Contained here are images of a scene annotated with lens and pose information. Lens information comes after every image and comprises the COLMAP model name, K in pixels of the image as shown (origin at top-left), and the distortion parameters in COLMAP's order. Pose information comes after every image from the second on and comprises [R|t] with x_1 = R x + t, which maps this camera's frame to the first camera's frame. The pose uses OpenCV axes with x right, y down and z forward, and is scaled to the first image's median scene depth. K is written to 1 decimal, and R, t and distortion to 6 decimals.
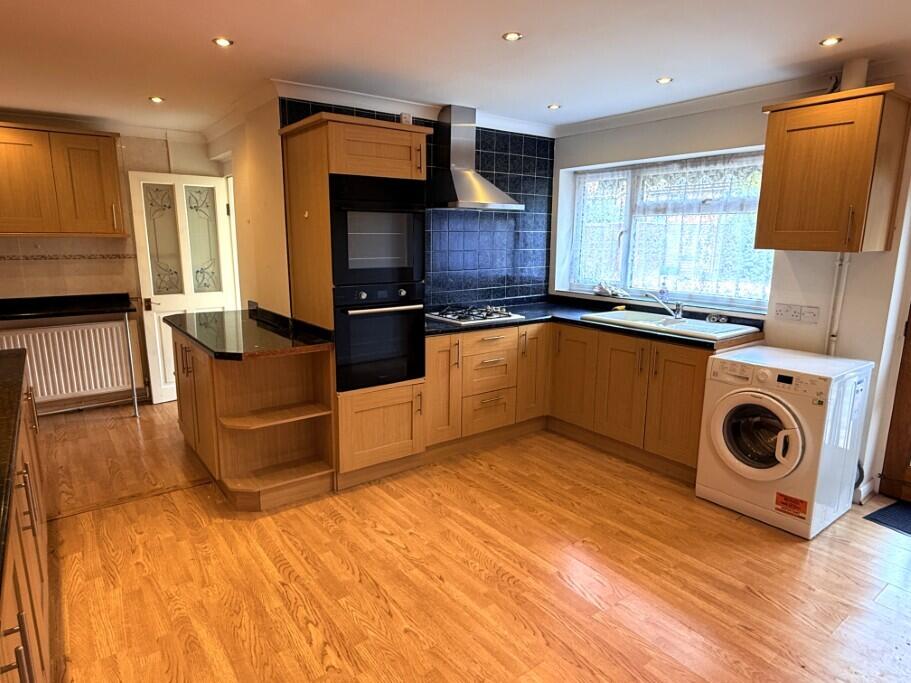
lens RADIAL K [[540.7, 0, 455.5], [0, 540.7, 341.5], [0, 0, 1]] dist [0.013388, -0.000159]
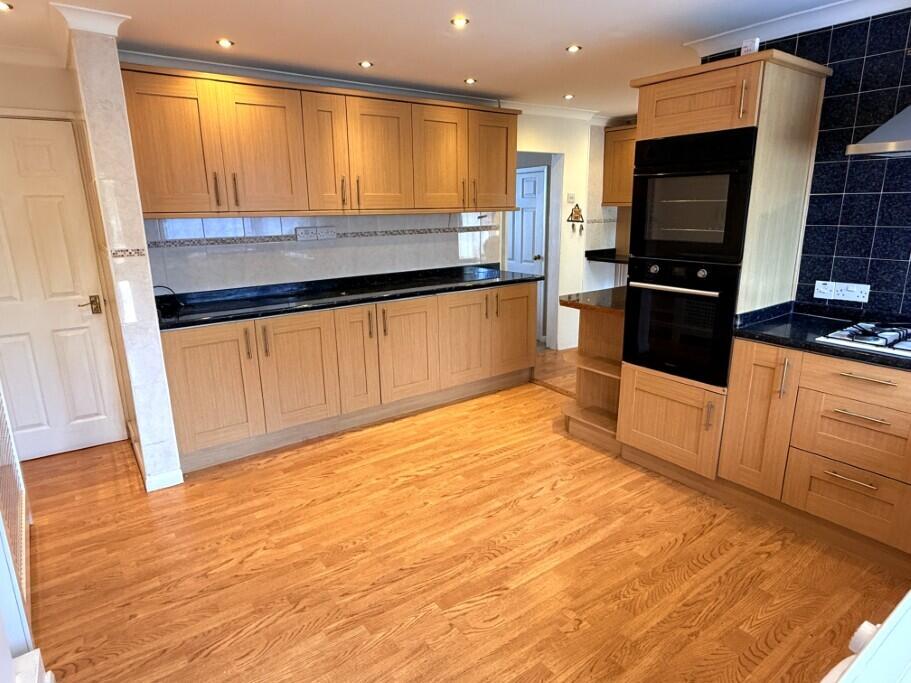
lens RADIAL K [[540.7, 0, 455.5], [0, 540.7, 341.5], [0, 0, 1]] dist [0.013388, -0.000159]
pose [[-0.005805, 0.239145, -0.970966, 0.822108], [-0.180099, 0.954855, 0.236254, -0.134549], [0.983631, 0.176241, 0.037527, 0.697349]]
